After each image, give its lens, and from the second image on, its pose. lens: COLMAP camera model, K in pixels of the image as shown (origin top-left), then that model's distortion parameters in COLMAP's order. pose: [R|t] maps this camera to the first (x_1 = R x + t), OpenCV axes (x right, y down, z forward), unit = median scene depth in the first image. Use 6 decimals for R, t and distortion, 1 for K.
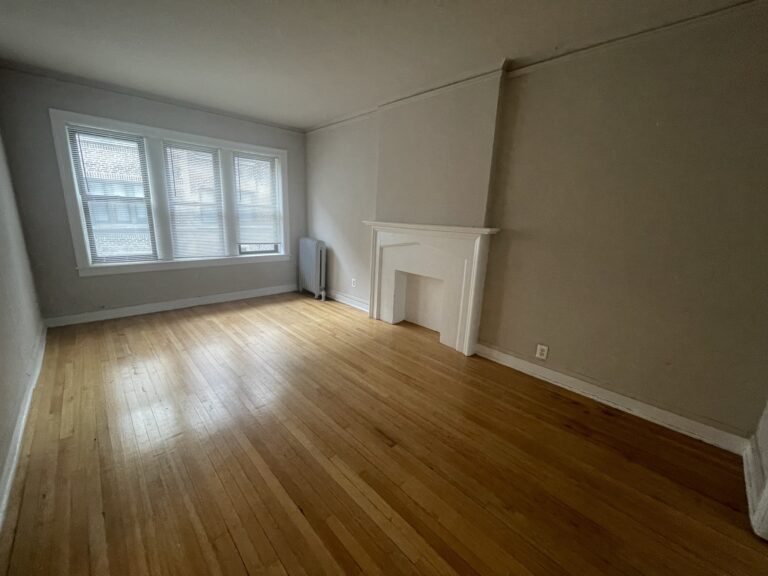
lens RADIAL K [[311.2, 0, 374.9], [0, 311.2, 289.4], [0, 0, 1]] dist [-0.000927, -0.000211]
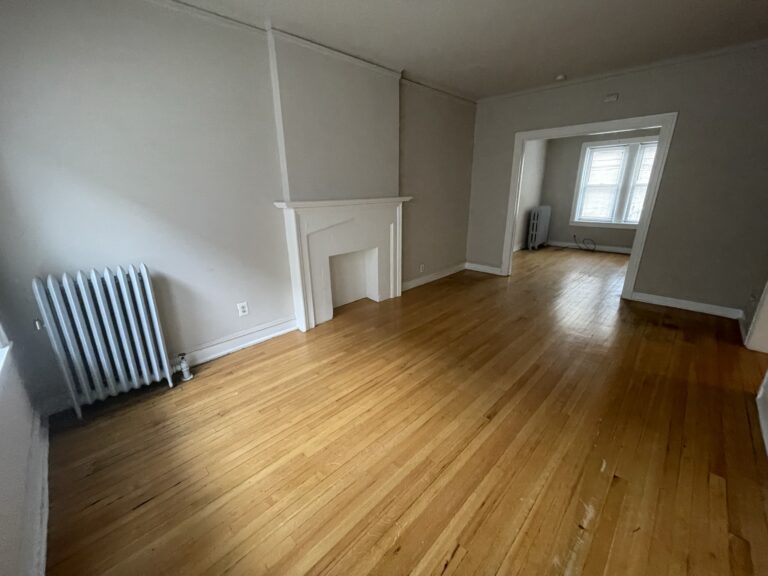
lens RADIAL K [[311.2, 0, 378.0], [0, 311.2, 291.2], [0, 0, 1]] dist [0.000124, -0.000090]
pose [[-0.048272, -0.345313, 0.937245, -0.976768], [0.250116, 0.904265, 0.346044, -0.301092], [-0.967012, 0.251125, 0.042718, 1.077992]]
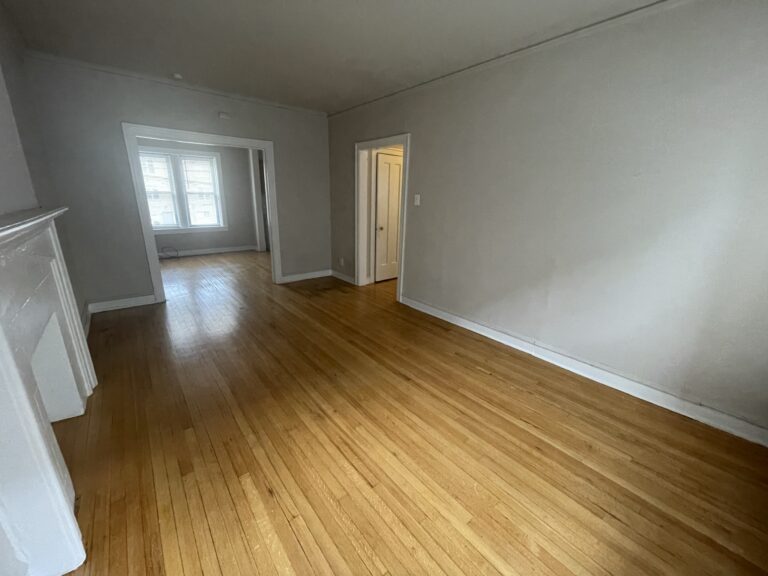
lens RADIAL K [[311.2, 0, 378.0], [0, 311.2, 291.2], [0, 0, 1]] dist [0.000124, -0.000090]
pose [[-0.997299, -0.065530, 0.033187, -0.397556], [-0.039189, 0.856798, 0.514161, -0.396632], [-0.062127, 0.511471, -0.857051, 1.537780]]
